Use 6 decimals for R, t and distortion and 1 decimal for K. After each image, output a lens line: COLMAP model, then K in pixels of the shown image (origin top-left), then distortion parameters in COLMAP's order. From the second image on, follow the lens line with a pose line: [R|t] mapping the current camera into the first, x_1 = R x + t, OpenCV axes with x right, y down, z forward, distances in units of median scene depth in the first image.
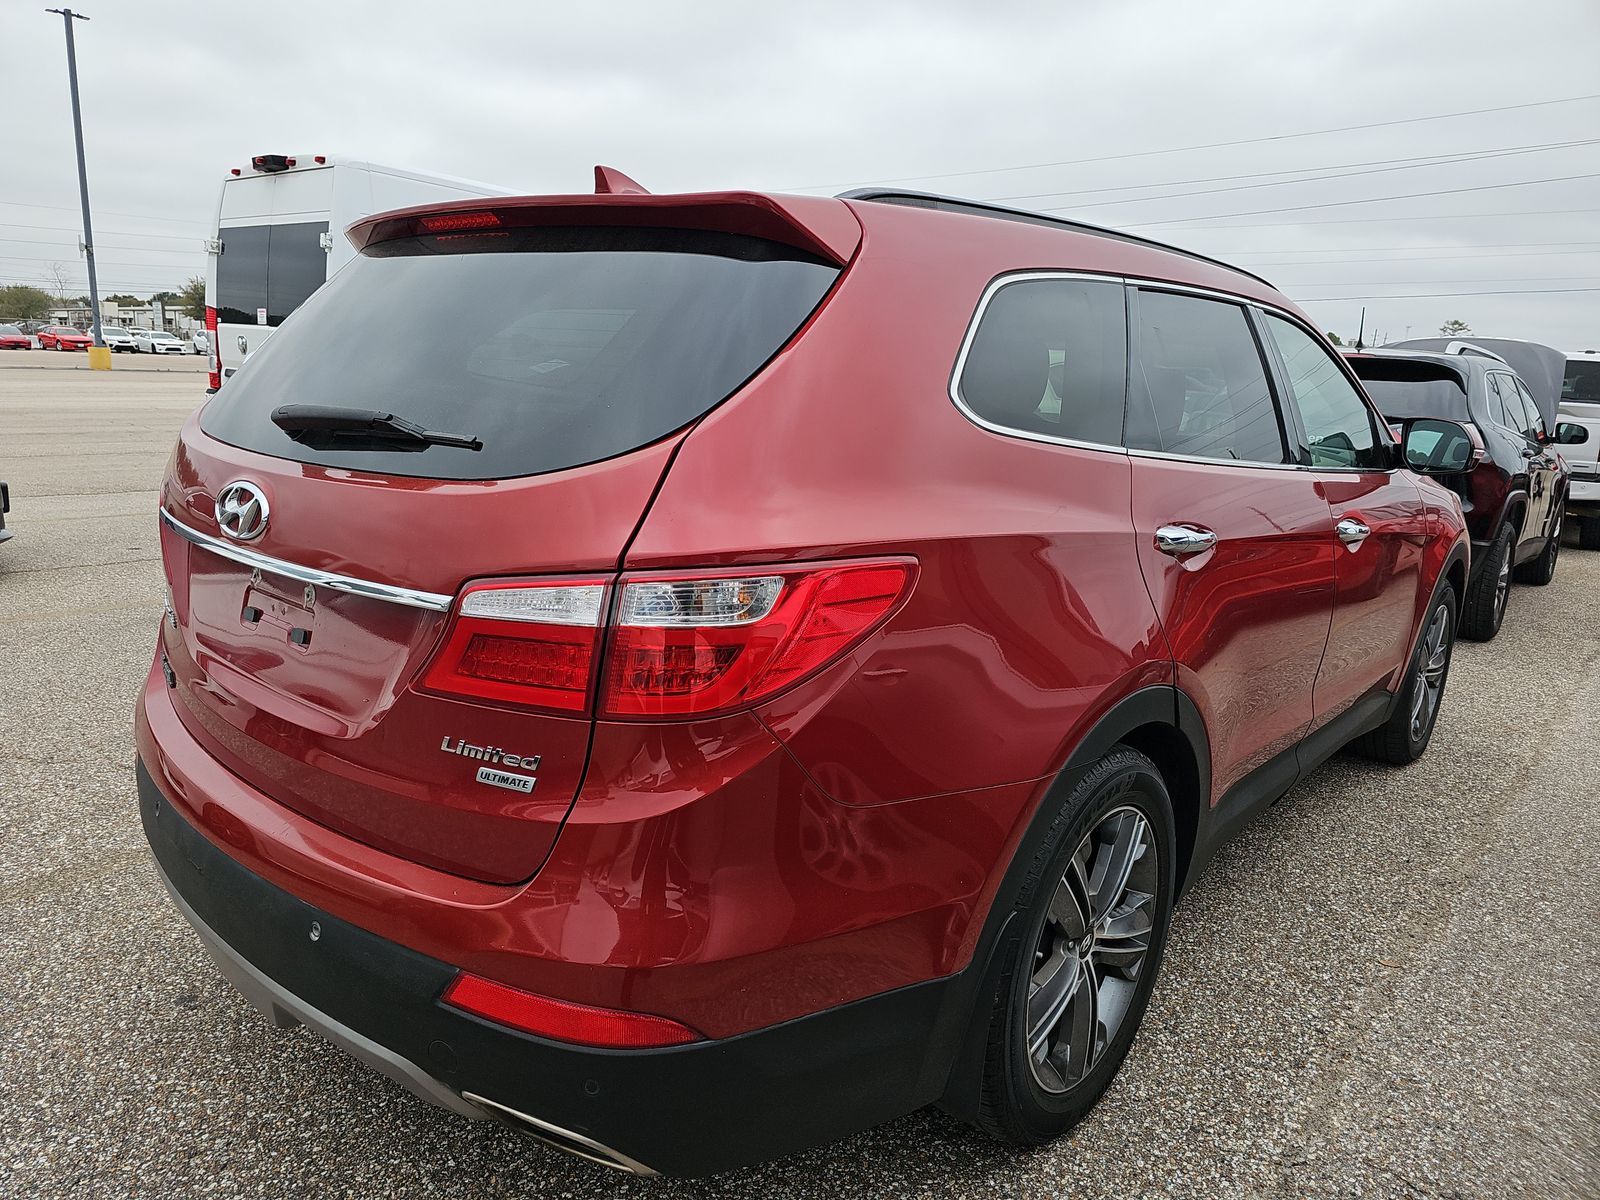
lens RADIAL K [[1127.2, 0, 800.0], [0, 1127.2, 600.0], [0, 0, 1]] dist [0.028816, -0.065413]
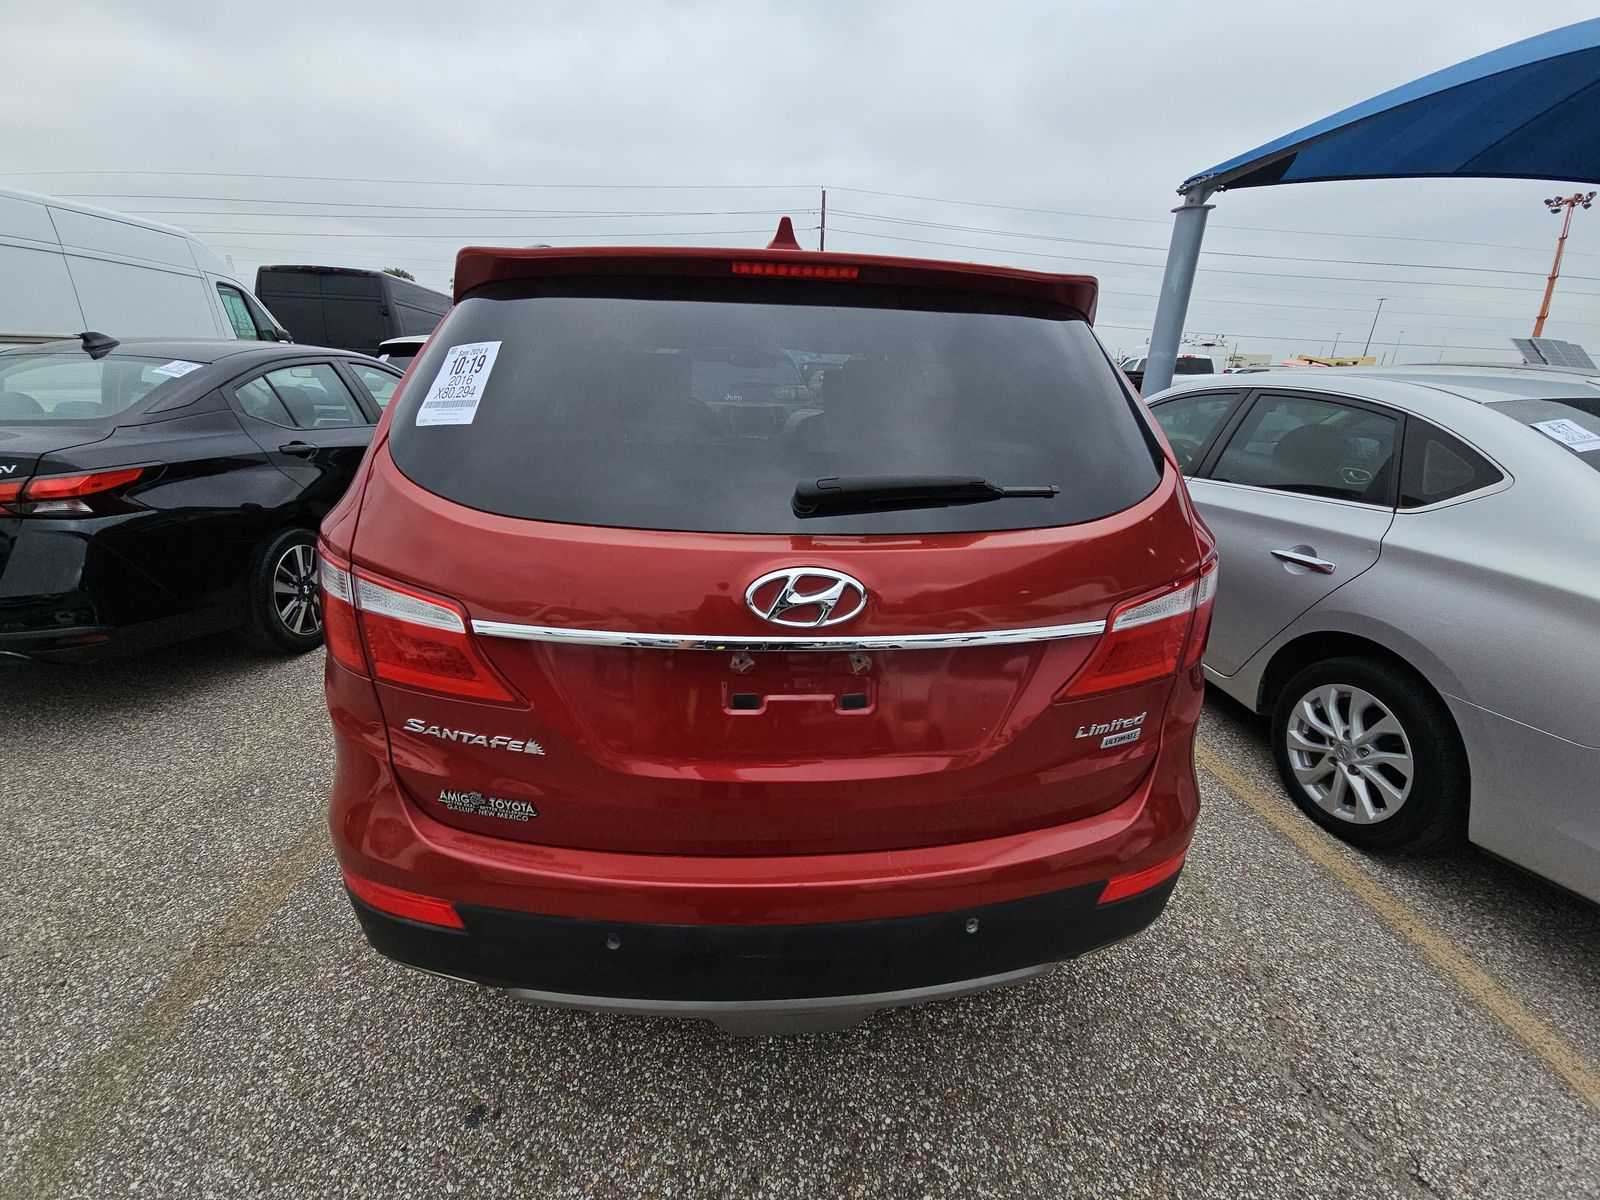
lens RADIAL K [[675.9, 0, 784.3], [0, 675.9, 608.9], [0, 0, 1]] dist [0.012671, -0.016041]
pose [[0.690449, -0.286698, 0.664142, -0.742774], [0.170051, 0.956708, 0.236206, -0.178638], [-0.703109, -0.050150, 0.709312, 0.513415]]
